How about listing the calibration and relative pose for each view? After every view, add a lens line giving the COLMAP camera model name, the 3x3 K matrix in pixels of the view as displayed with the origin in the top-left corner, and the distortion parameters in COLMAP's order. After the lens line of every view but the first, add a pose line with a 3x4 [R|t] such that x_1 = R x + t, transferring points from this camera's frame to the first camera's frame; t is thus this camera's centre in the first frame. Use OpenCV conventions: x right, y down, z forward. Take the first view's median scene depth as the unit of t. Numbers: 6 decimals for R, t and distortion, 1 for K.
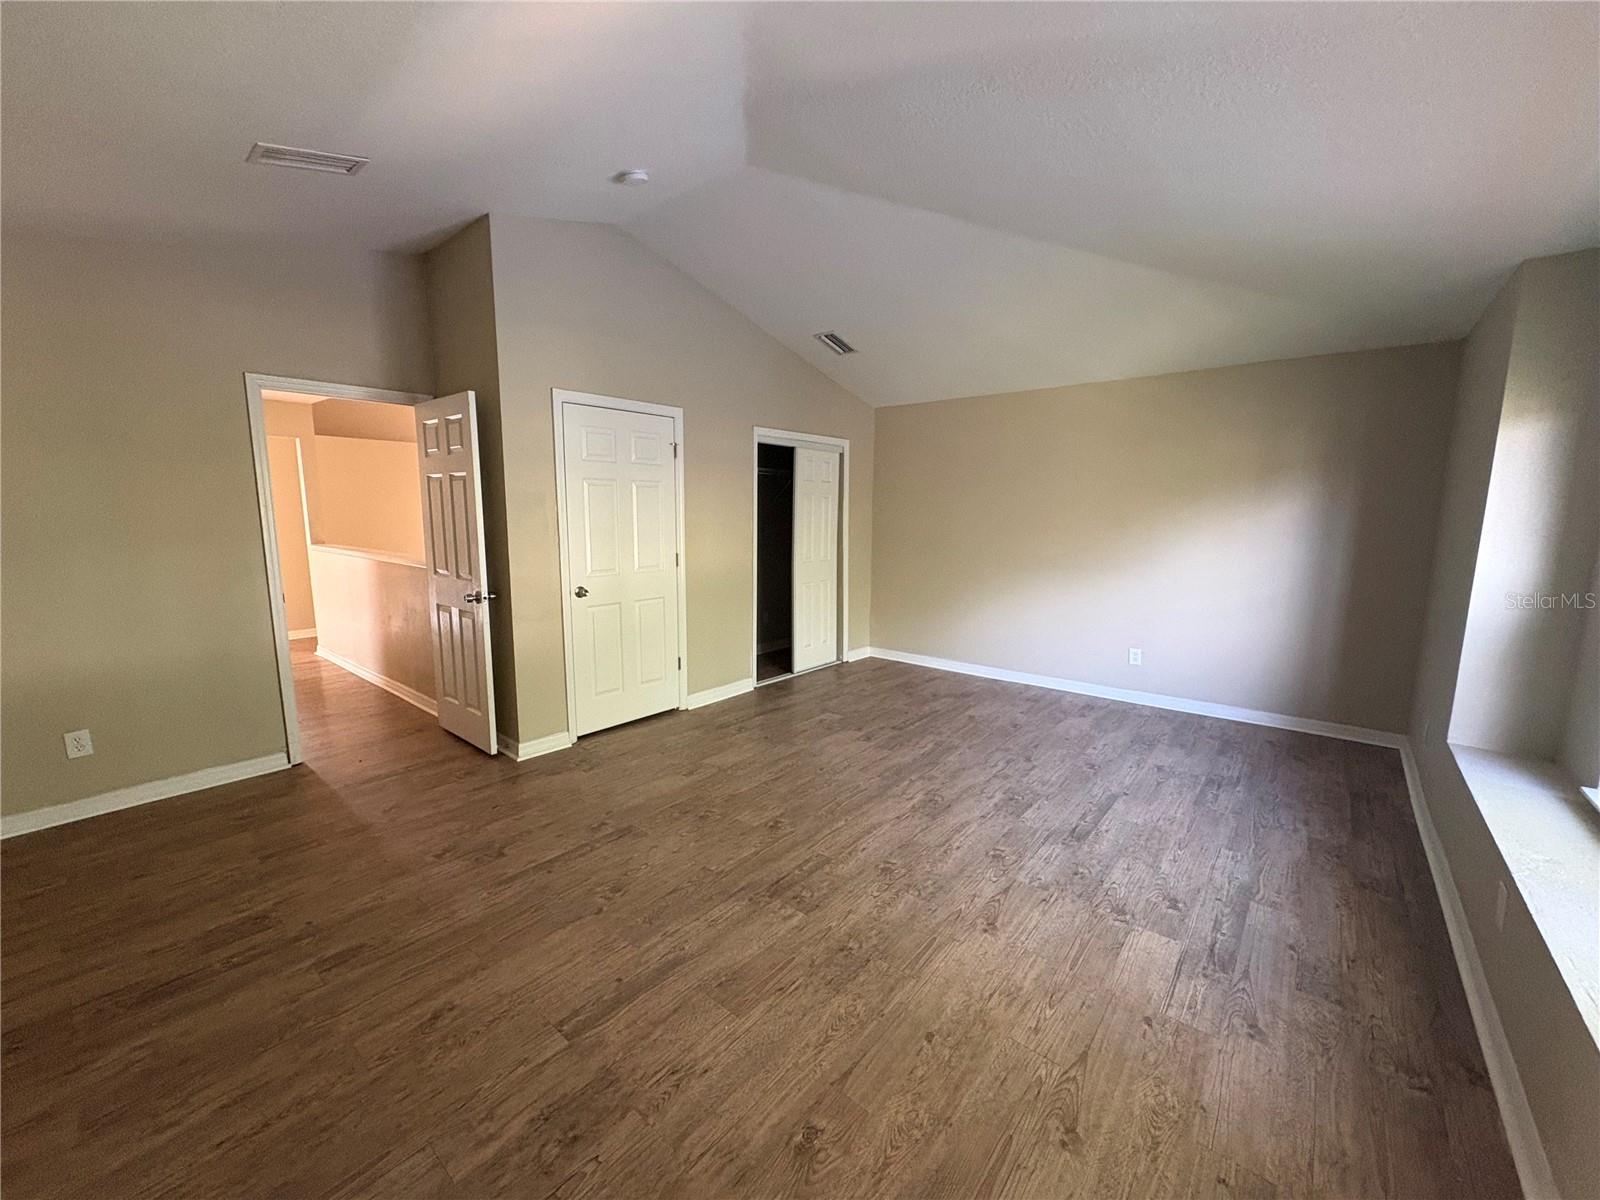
lens RADIAL K [[639.7, 0, 800.0], [0, 639.7, 600.0], [0, 0, 1]] dist [0.001768, 0.000487]
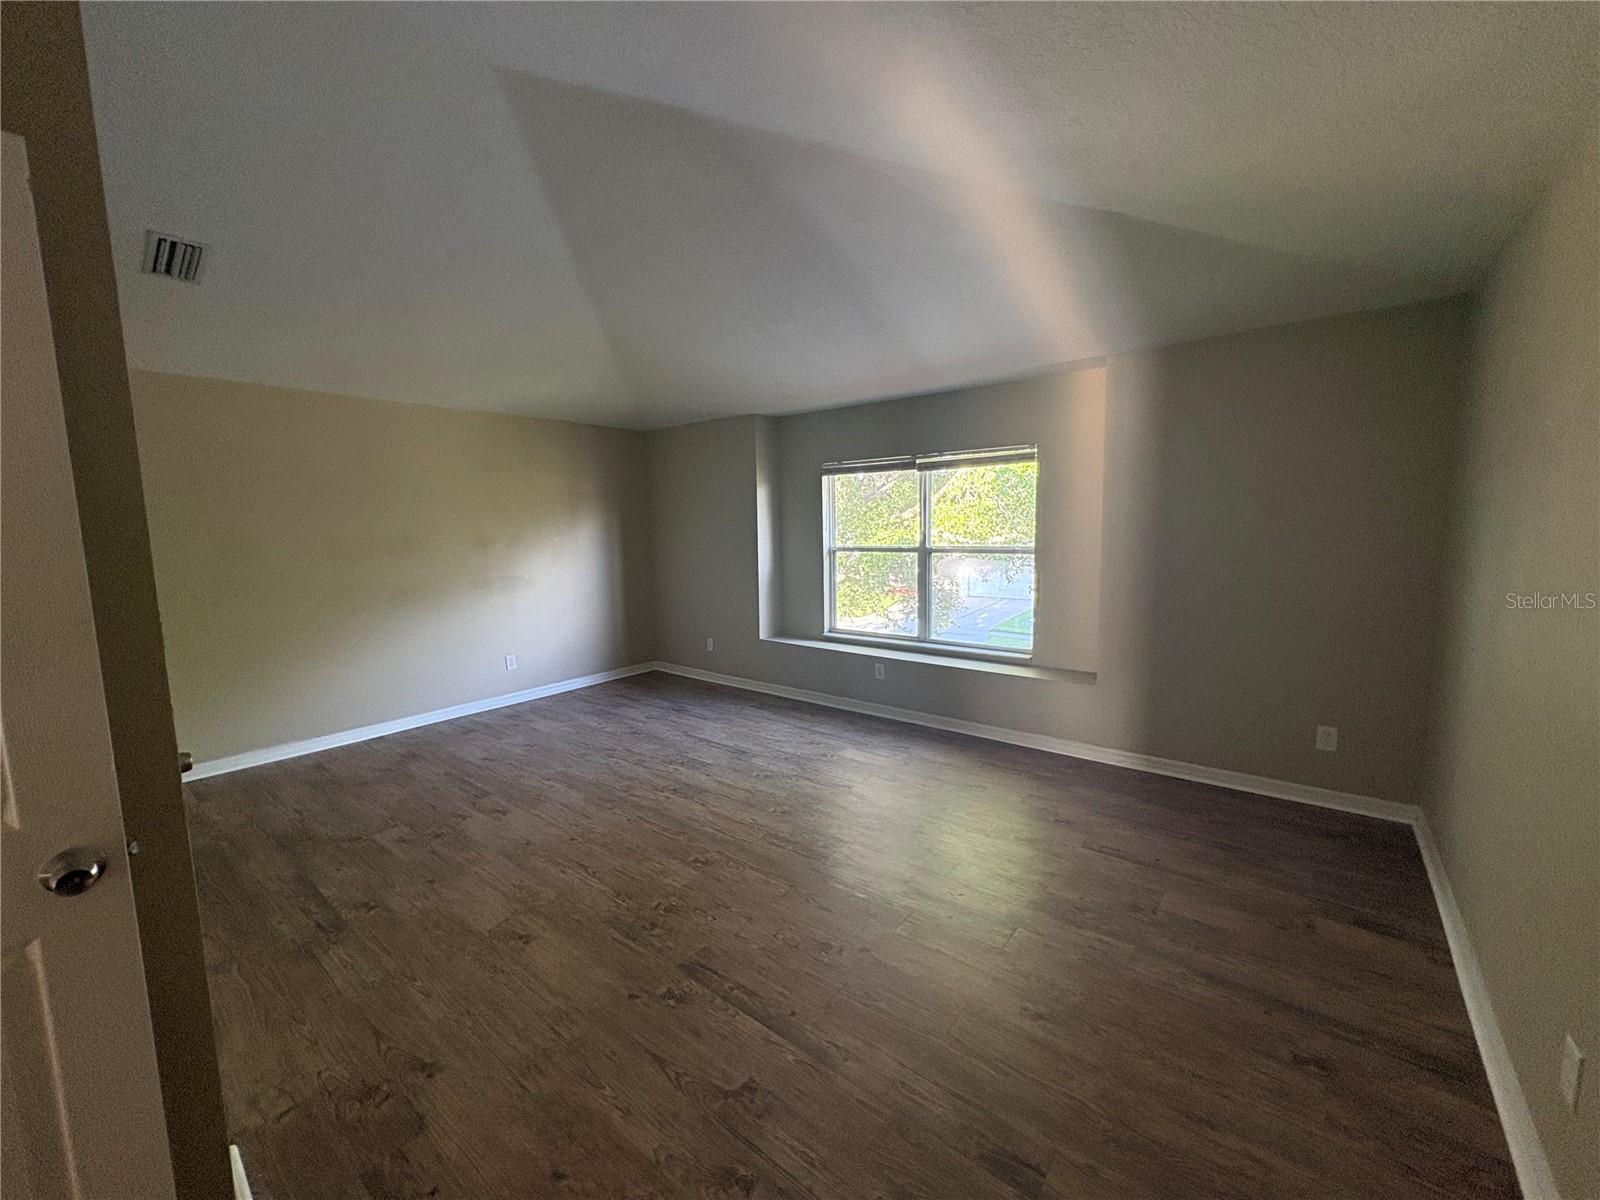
lens RADIAL K [[639.7, 0, 800.0], [0, 639.7, 600.0], [0, 0, 1]] dist [0.001768, 0.000487]
pose [[-0.027794, -0.121345, 0.992221, -0.796814], [0.156537, 0.979830, 0.124214, -0.106341], [-0.987281, 0.158772, -0.008238, 0.679474]]
